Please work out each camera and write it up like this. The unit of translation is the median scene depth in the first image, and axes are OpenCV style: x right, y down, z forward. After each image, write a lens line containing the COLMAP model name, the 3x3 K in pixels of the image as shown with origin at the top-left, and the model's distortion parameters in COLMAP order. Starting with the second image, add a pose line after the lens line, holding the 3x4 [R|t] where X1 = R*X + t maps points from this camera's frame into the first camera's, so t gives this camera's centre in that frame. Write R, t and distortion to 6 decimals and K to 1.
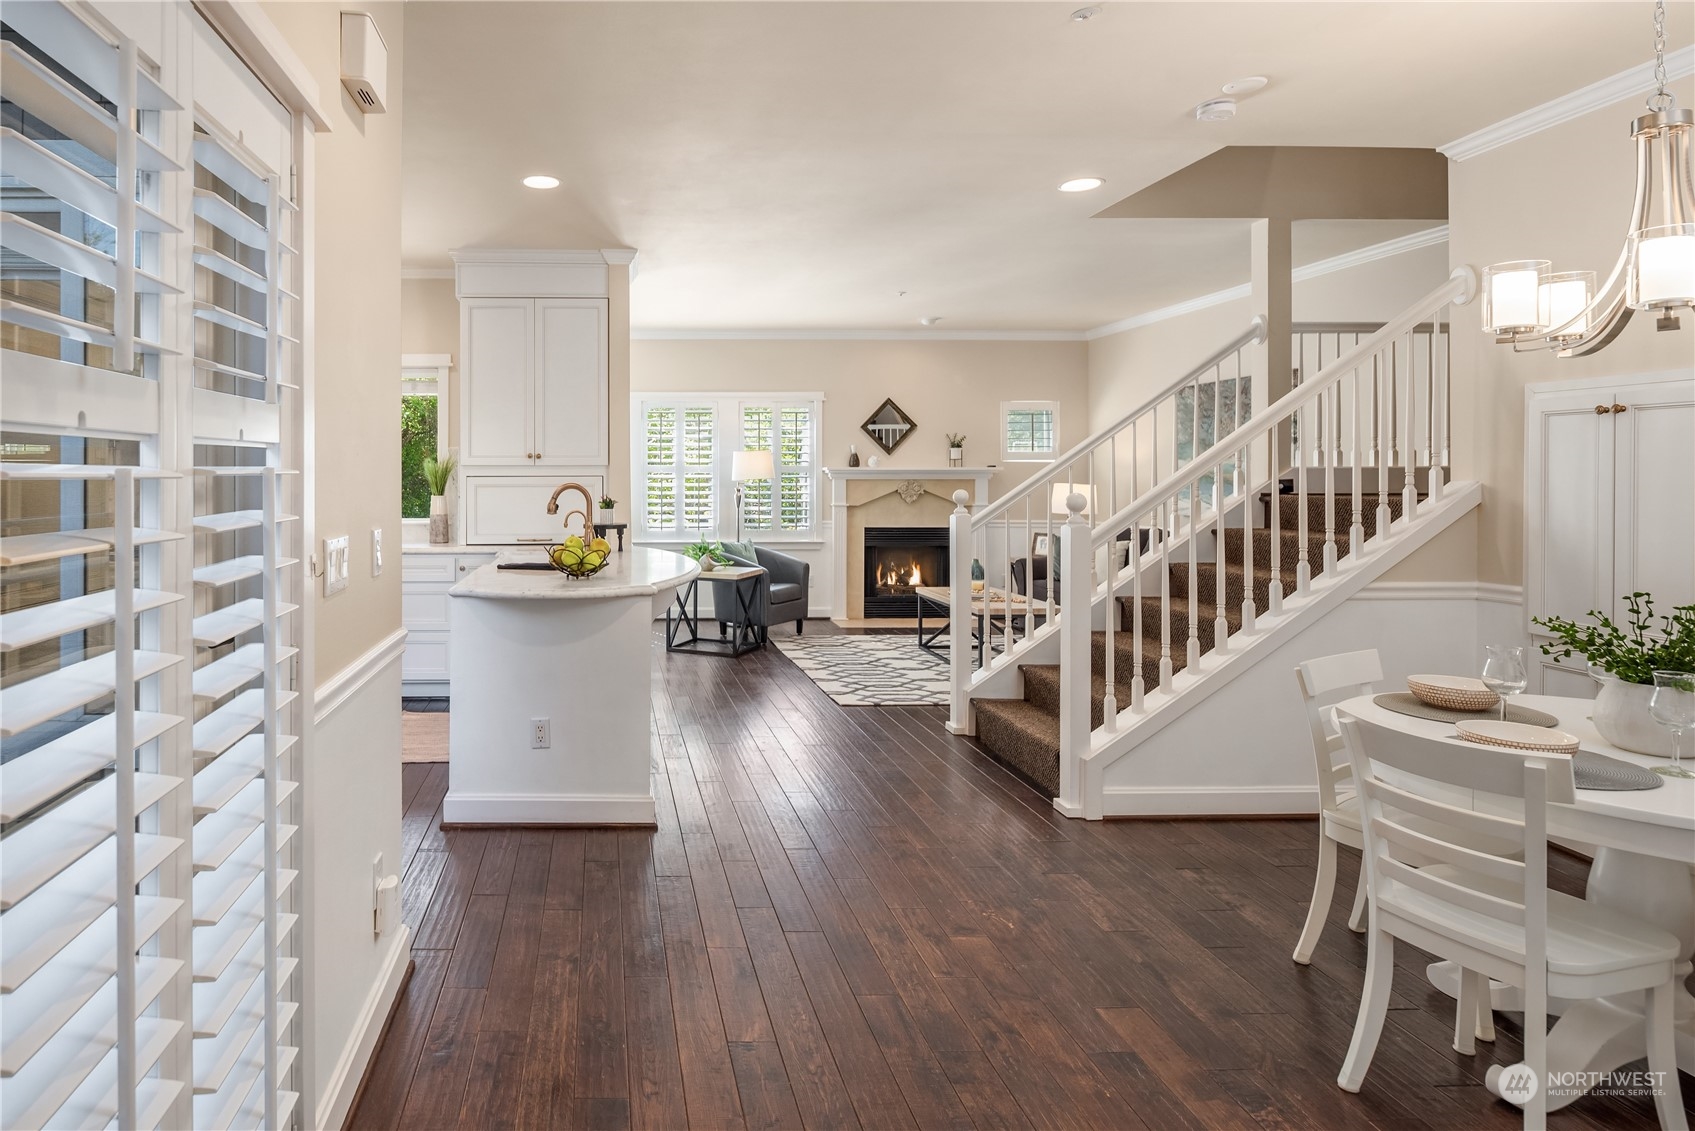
lens RADIAL K [[929.0, 0, 601.8], [0, 929.0, 473.9], [0, 0, 1]] dist [0.000592, -0.005782]
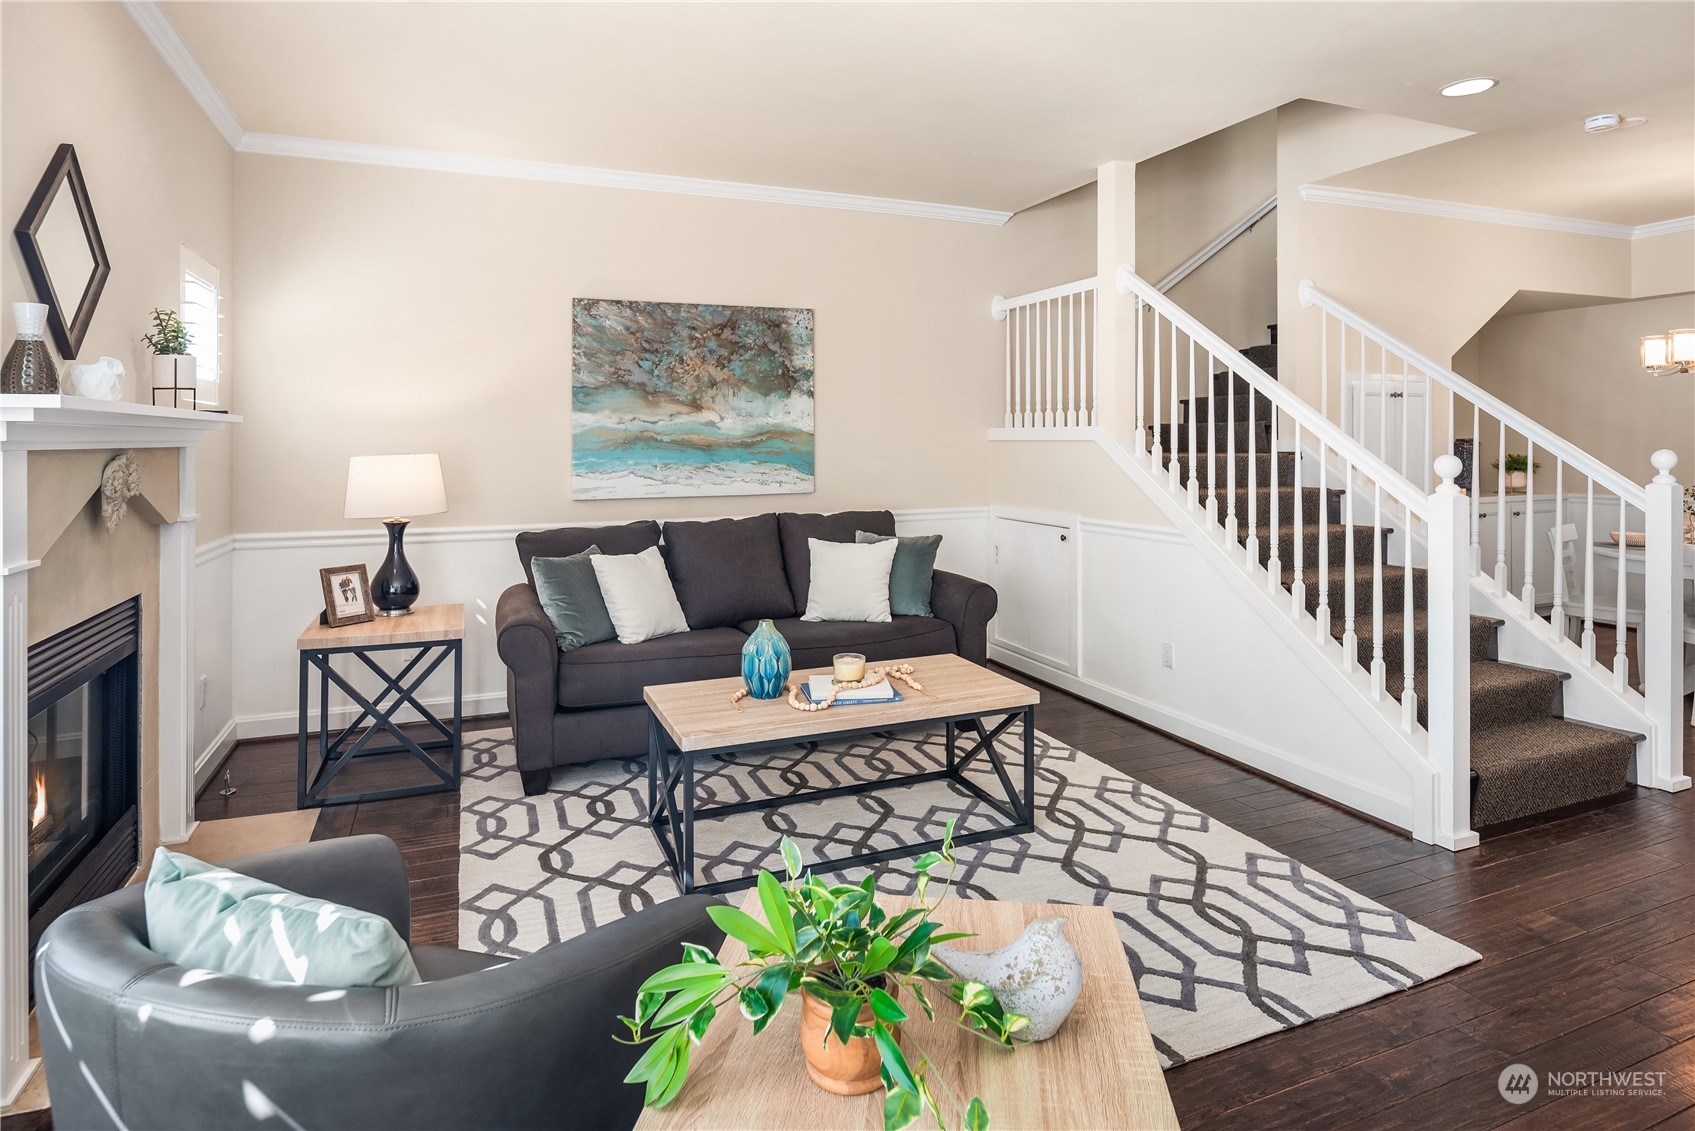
lens RADIAL K [[929.0, 0, 802.5], [0, 929.0, 438.4], [0, 0, 1]] dist [0.000592, -0.005782]
pose [[-0.378448, 0.003712, 0.925615, -0.023566], [0.002574, 0.999992, -0.002958, 0.006341], [-0.925619, 0.001264, -0.378455, 1.360035]]
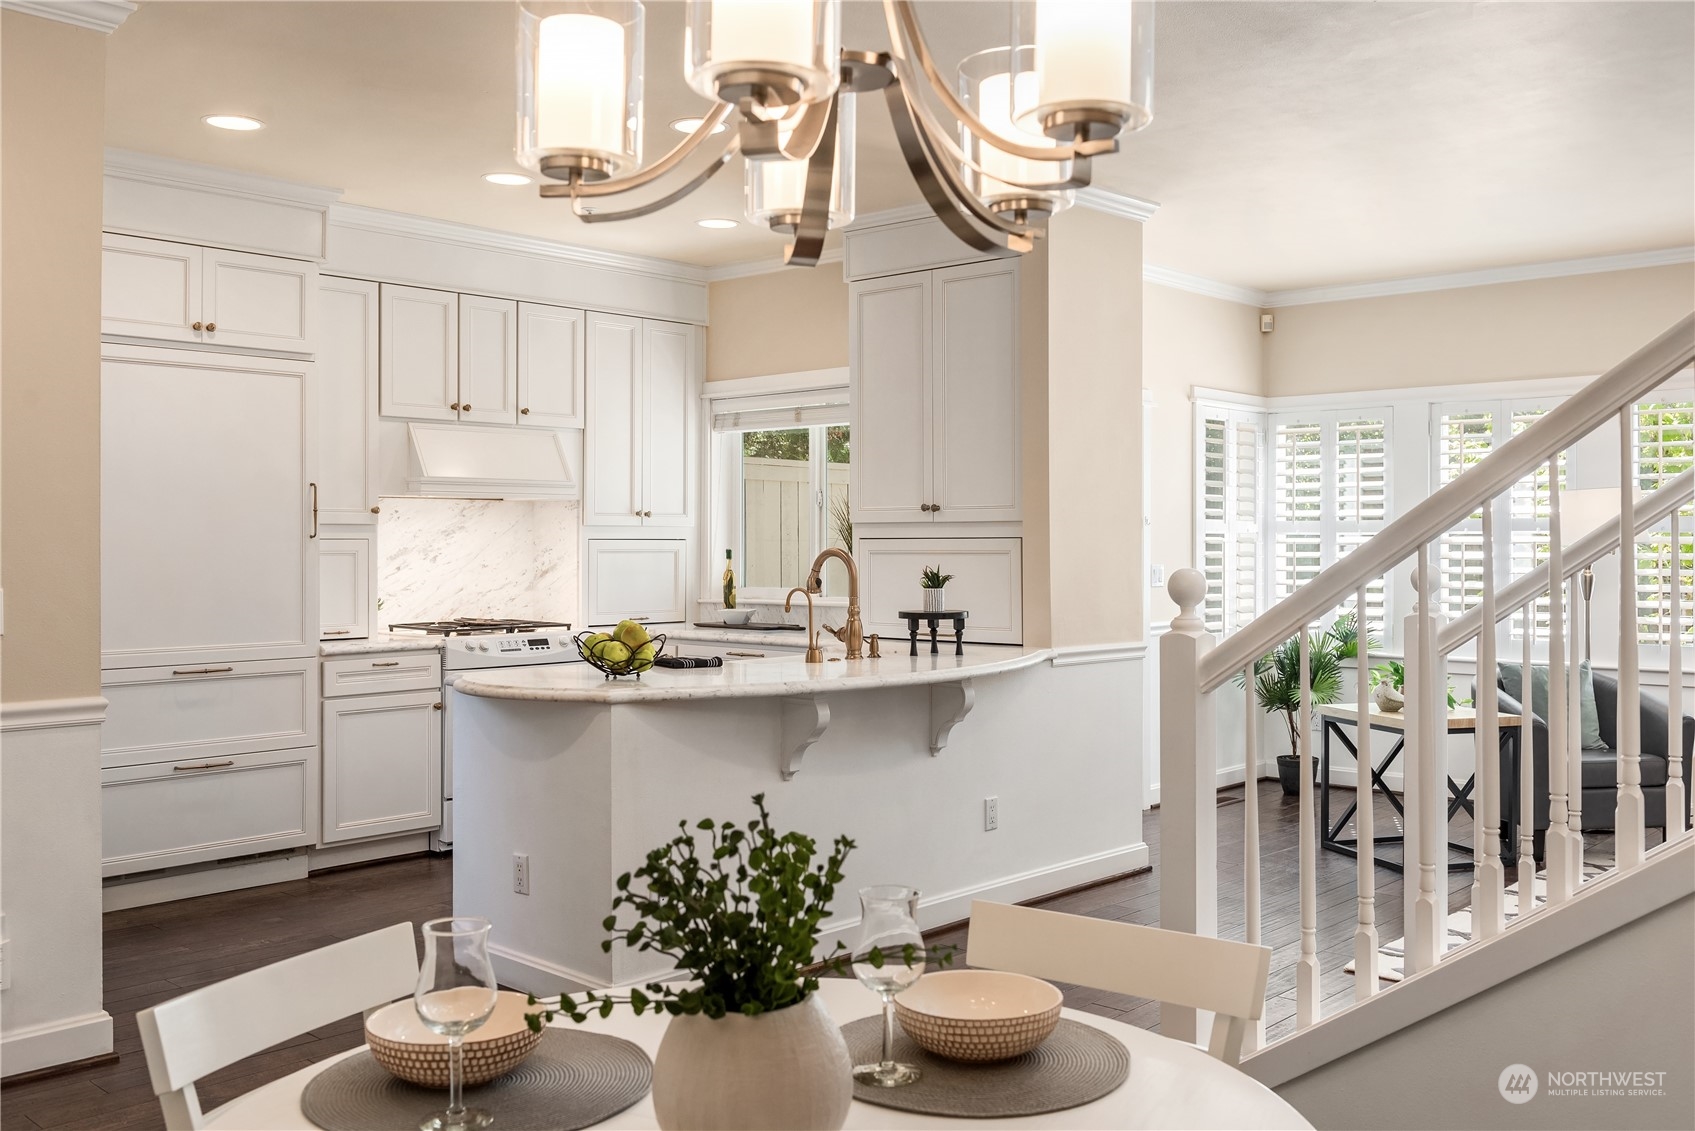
lens RADIAL K [[1536.7, 0, 843.8], [0, 1536.7, 552.0], [0, 0, 1]] dist [-0.009617, 0.000000]
pose [[0.737221, 0.001462, -0.675650, 0.599616], [0.003789, 0.999973, 0.006299, 0.004732], [0.675641, -0.007204, 0.737196, 0.150090]]
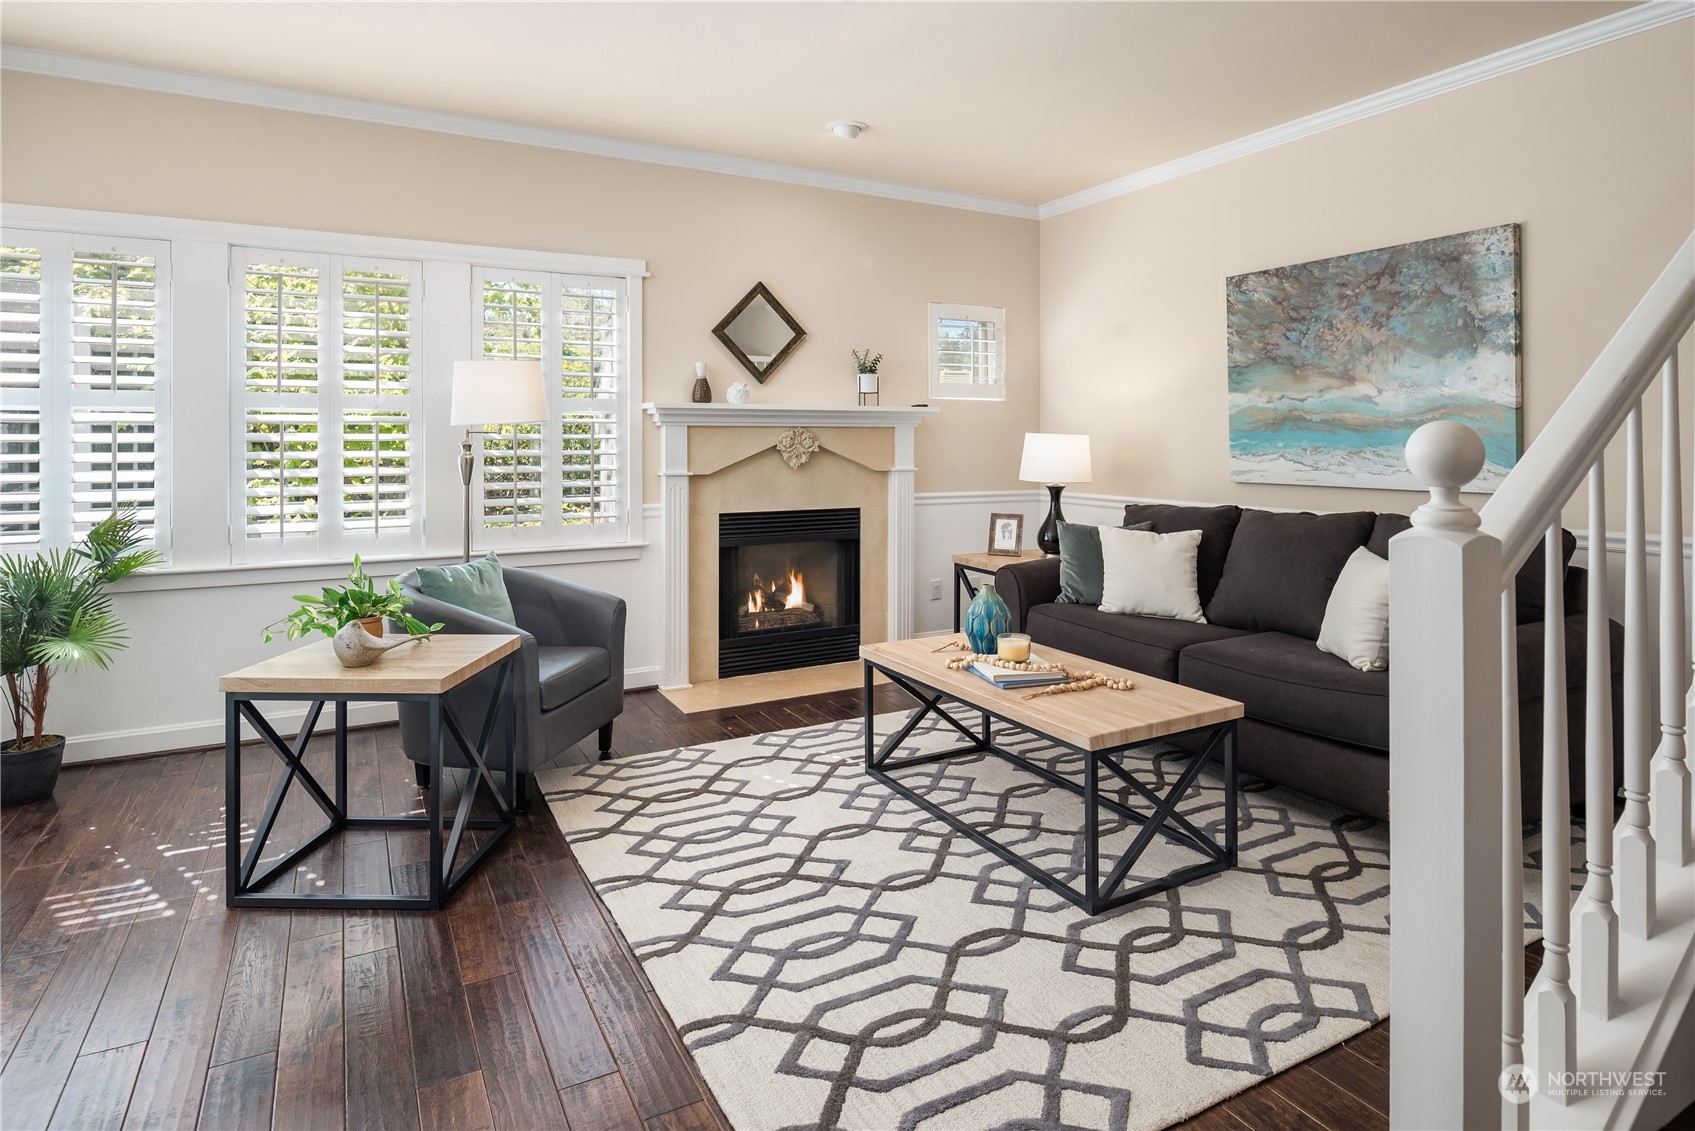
lens RADIAL K [[929.0, 0, 865.9], [0, 929.0, 418.9], [0, 0, 1]] dist [0.000592, -0.005782]
pose [[0.867924, 0.009814, 0.496599, 0.128021], [-0.000111, 0.999809, -0.019564, 0.018430], [-0.496696, 0.016926, 0.867759, 0.721910]]
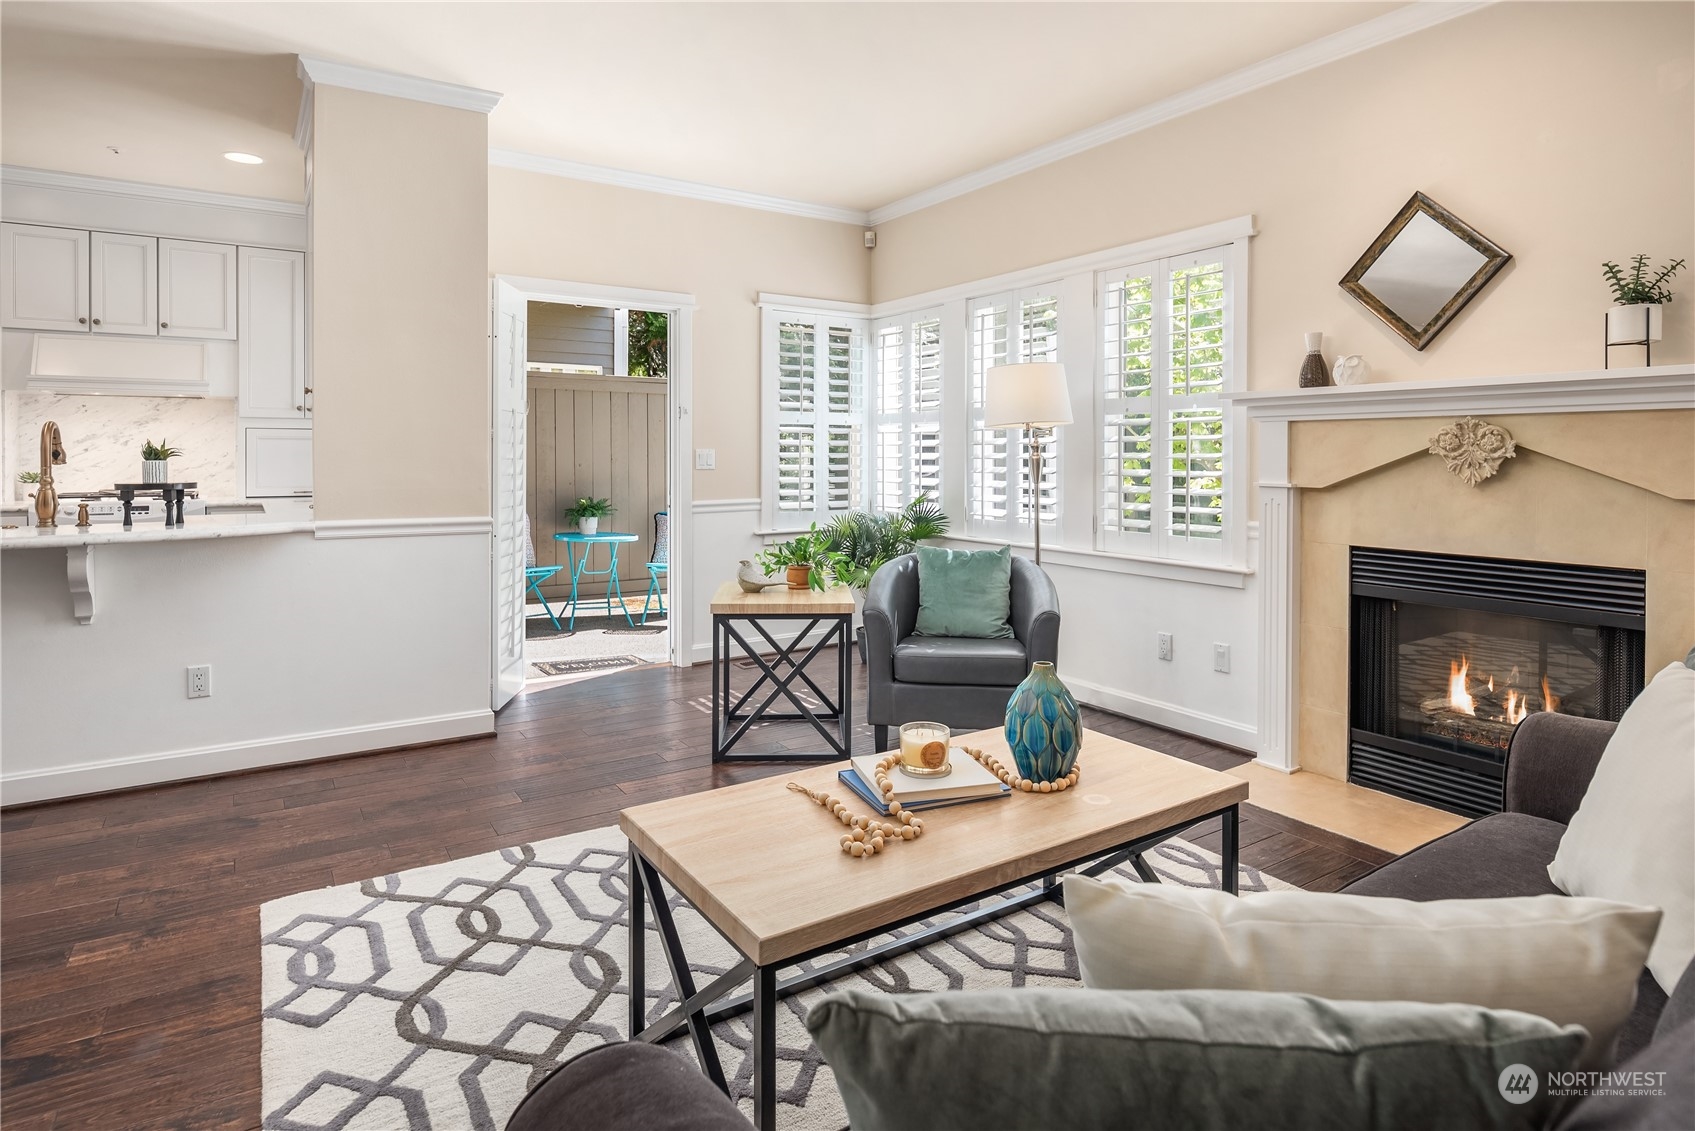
lens RADIAL K [[929.0, 0, 830.7], [0, 929.0, 453.1], [0, 0, 1]] dist [0.000592, -0.005782]
pose [[0.541969, -0.000234, -0.840399, 0.731847], [0.002255, 0.999997, 0.001176, 0.028149], [0.840396, -0.002532, 0.541967, 0.921669]]
